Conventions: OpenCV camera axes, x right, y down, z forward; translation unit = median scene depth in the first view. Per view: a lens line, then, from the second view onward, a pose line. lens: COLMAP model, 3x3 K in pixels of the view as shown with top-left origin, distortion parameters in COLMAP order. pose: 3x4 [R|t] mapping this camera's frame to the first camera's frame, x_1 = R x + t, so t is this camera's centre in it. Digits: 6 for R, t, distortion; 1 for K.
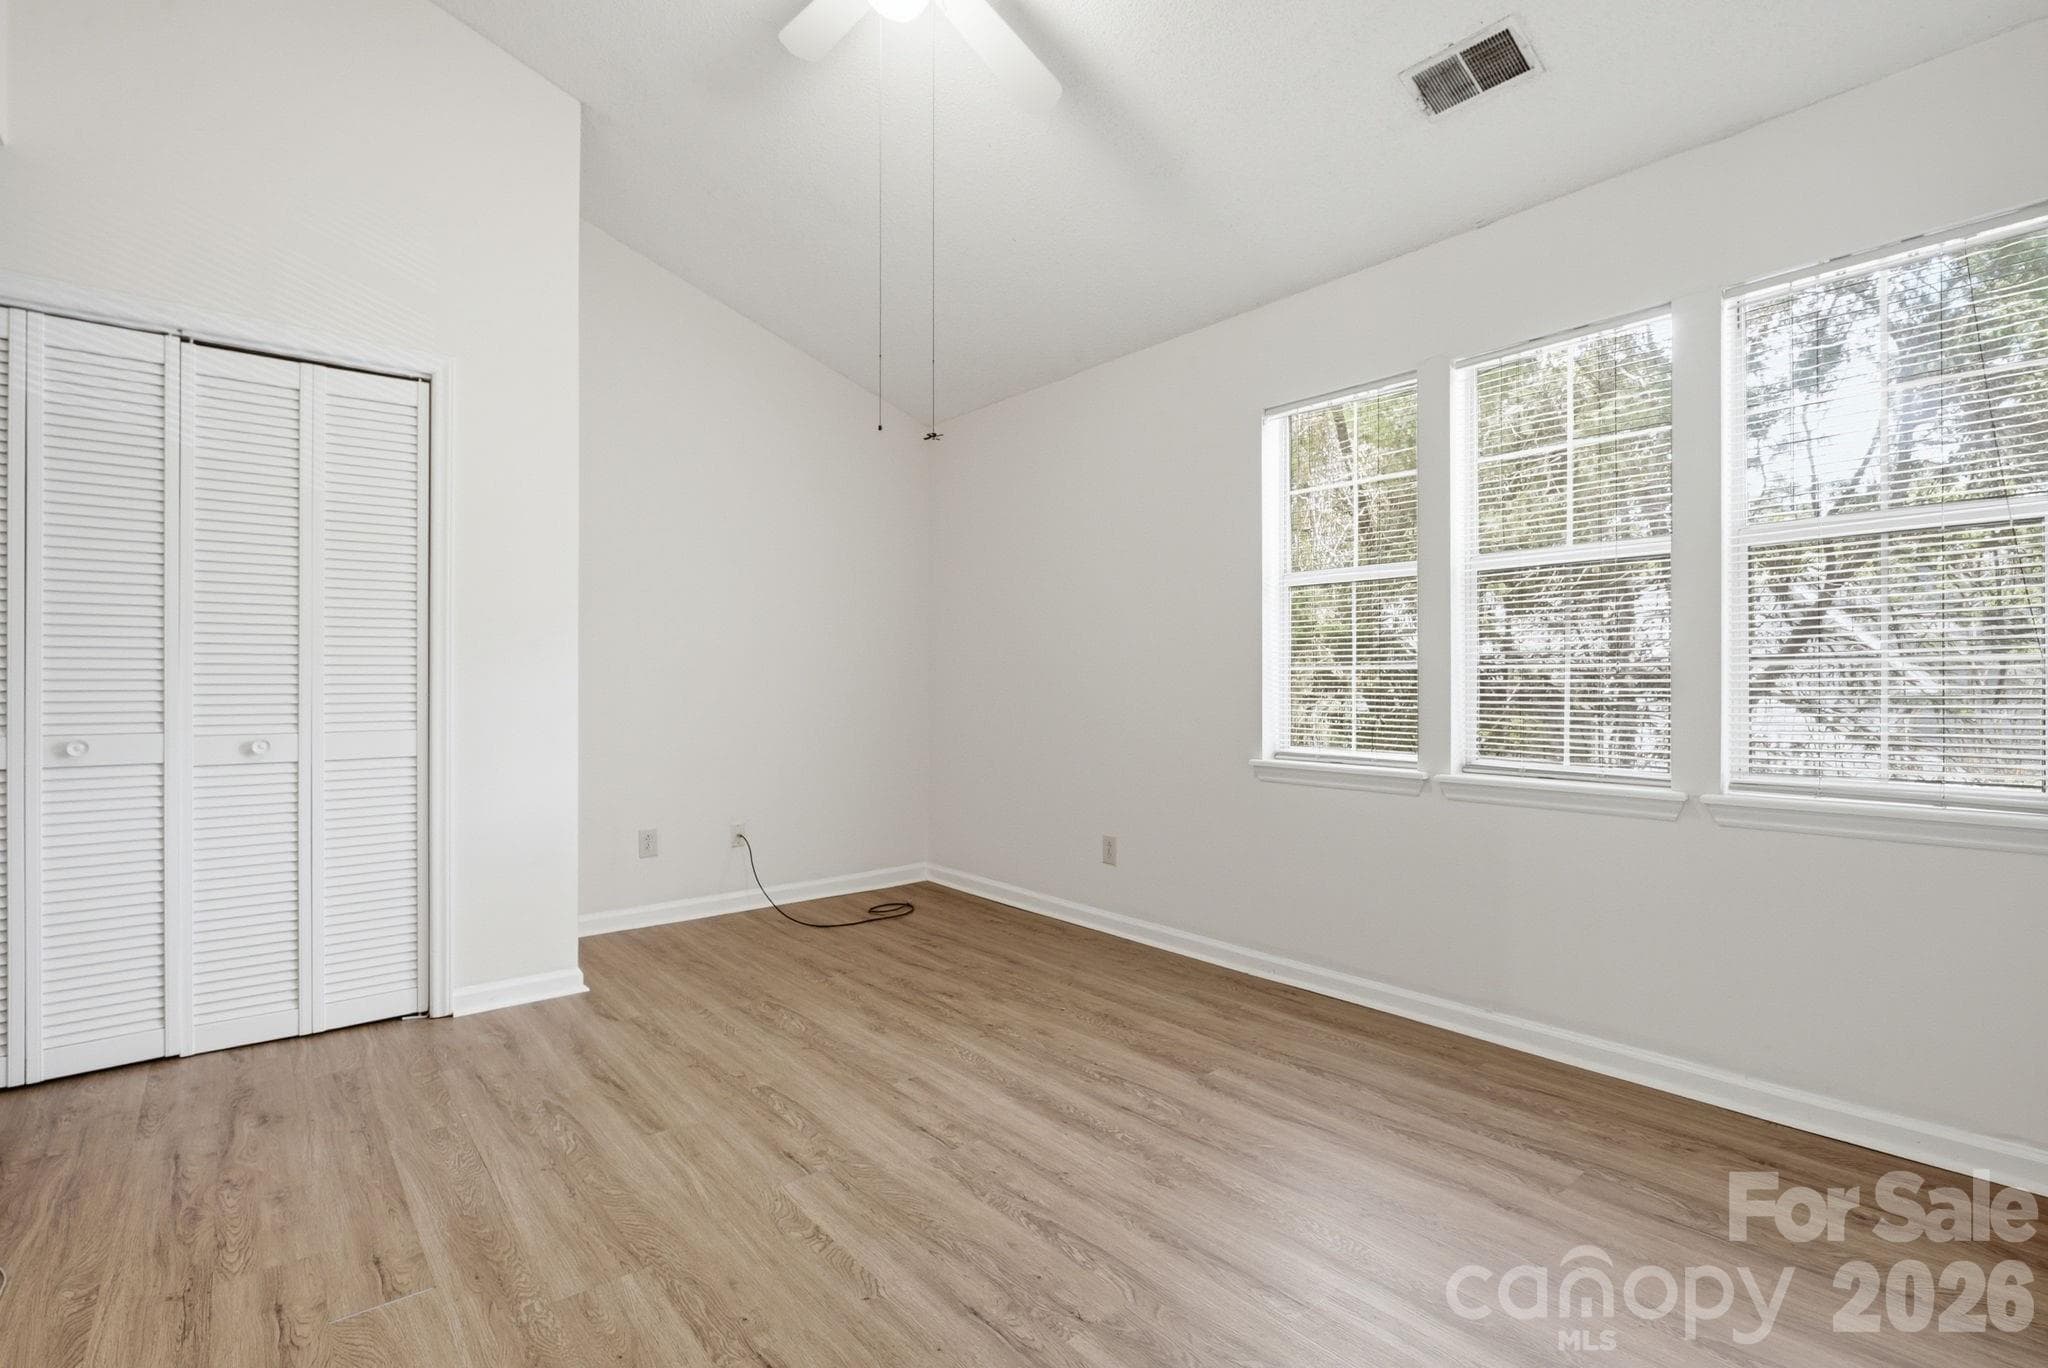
lens RADIAL K [[927.4, 0, 1016.7], [0, 927.4, 684.3], [0, 0, 1]] dist [-0.014782, 0.004950]
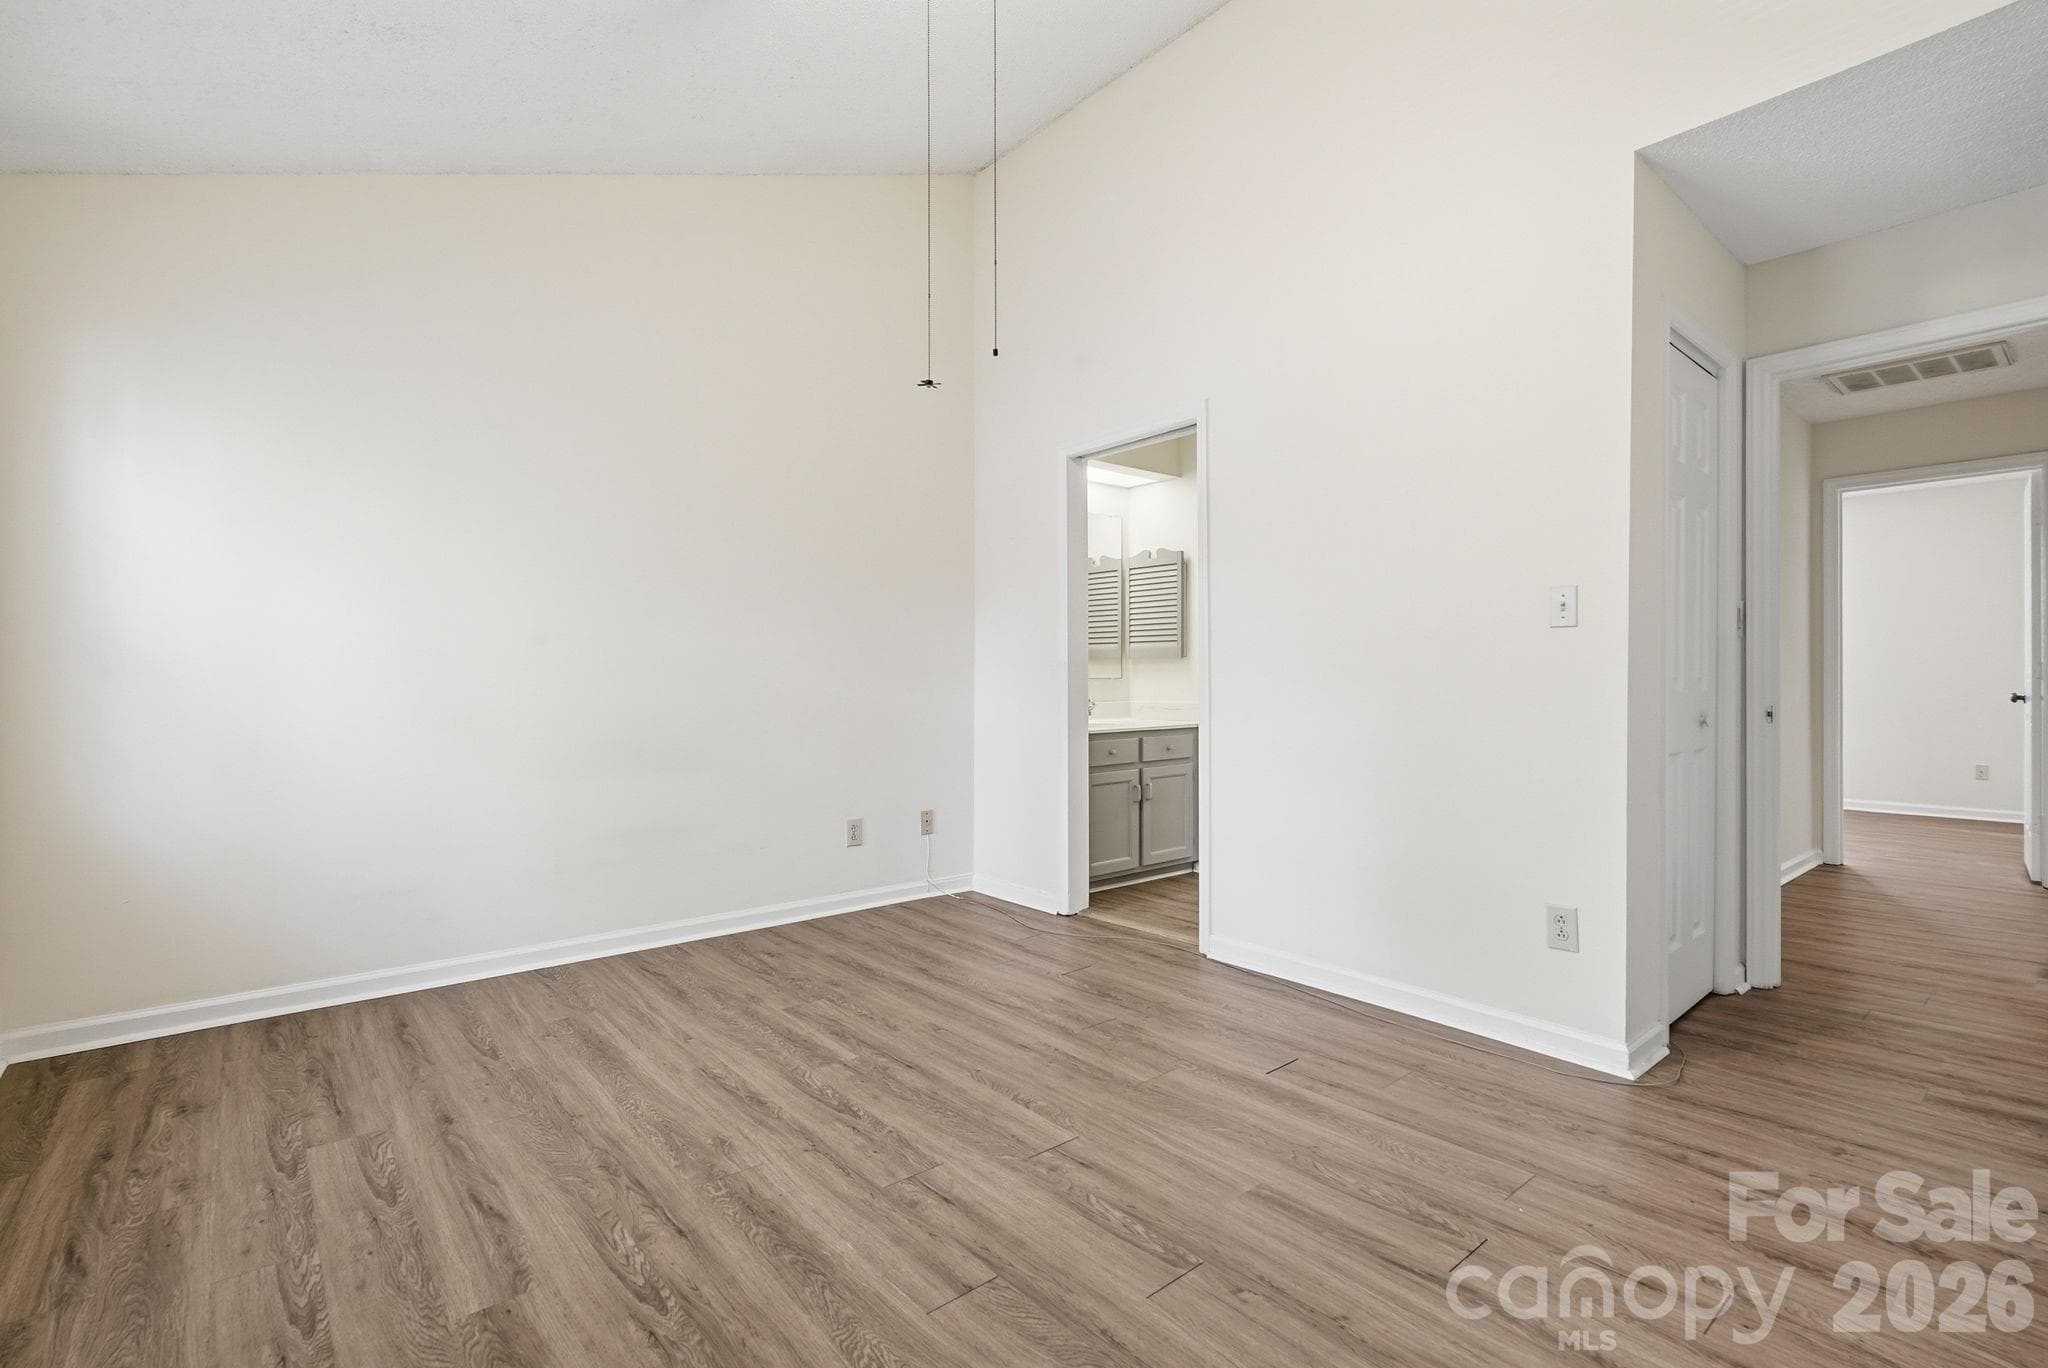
lens RADIAL K [[927.4, 0, 1016.7], [0, 927.4, 684.3], [0, 0, 1]] dist [-0.014782, 0.004950]
pose [[-0.999980, 0.005215, 0.003651, -0.181059], [0.005230, 0.999977, 0.004262, 0.006912], [-0.003629, 0.004281, -0.999984, 1.949976]]
